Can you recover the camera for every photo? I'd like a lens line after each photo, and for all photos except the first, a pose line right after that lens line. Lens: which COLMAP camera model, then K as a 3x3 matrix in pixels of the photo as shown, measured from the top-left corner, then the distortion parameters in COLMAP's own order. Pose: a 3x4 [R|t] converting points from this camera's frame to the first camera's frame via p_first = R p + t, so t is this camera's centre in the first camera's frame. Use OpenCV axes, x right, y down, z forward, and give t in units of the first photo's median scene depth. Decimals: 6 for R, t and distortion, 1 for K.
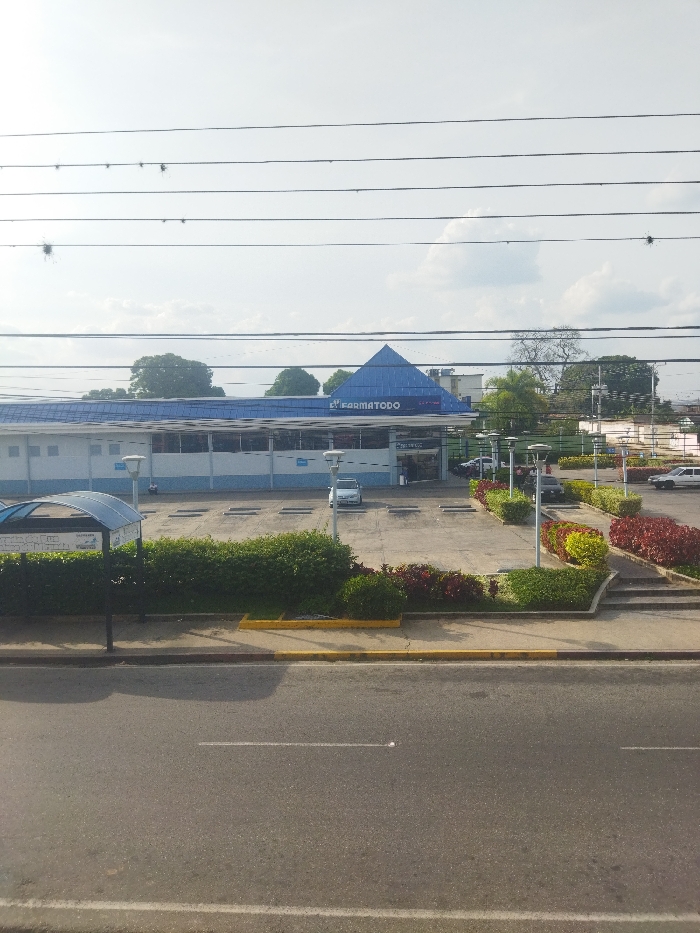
lens RADIAL K [[715.2, 0, 350.0], [0, 715.2, 466.5], [0, 0, 1]] dist [0.059971, -0.000731]
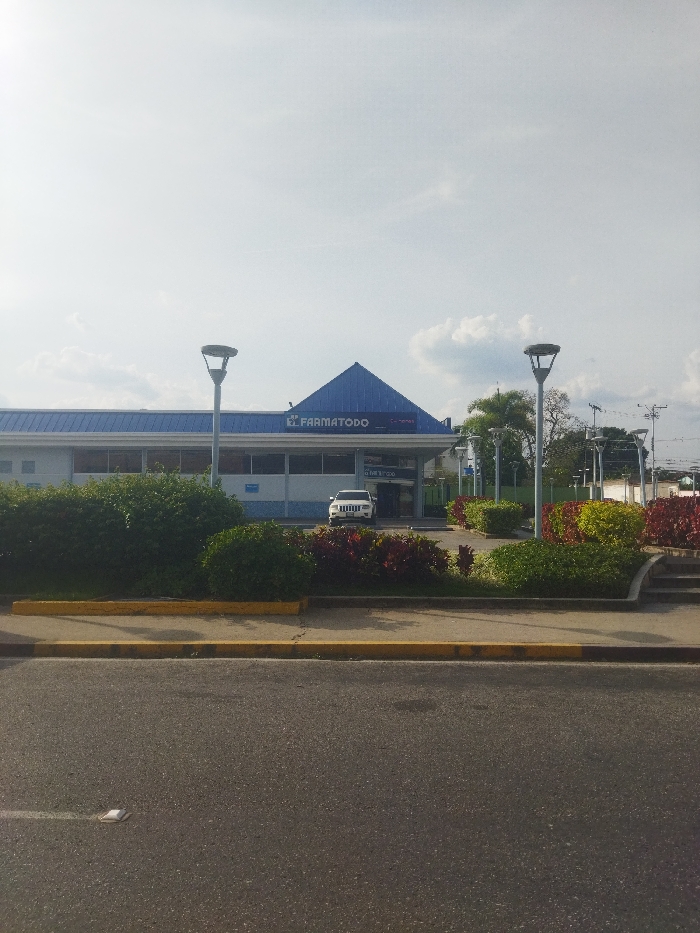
lens RADIAL K [[725.4, 0, 354.6], [0, 725.4, 442.3], [0, 0, 1]] dist [0.054676, -0.003115]
pose [[0.999189, 0.032516, 0.023764, 0.089969], [-0.028906, 0.989868, -0.139020, 0.158242], [-0.028044, 0.138221, 0.990004, 0.390009]]
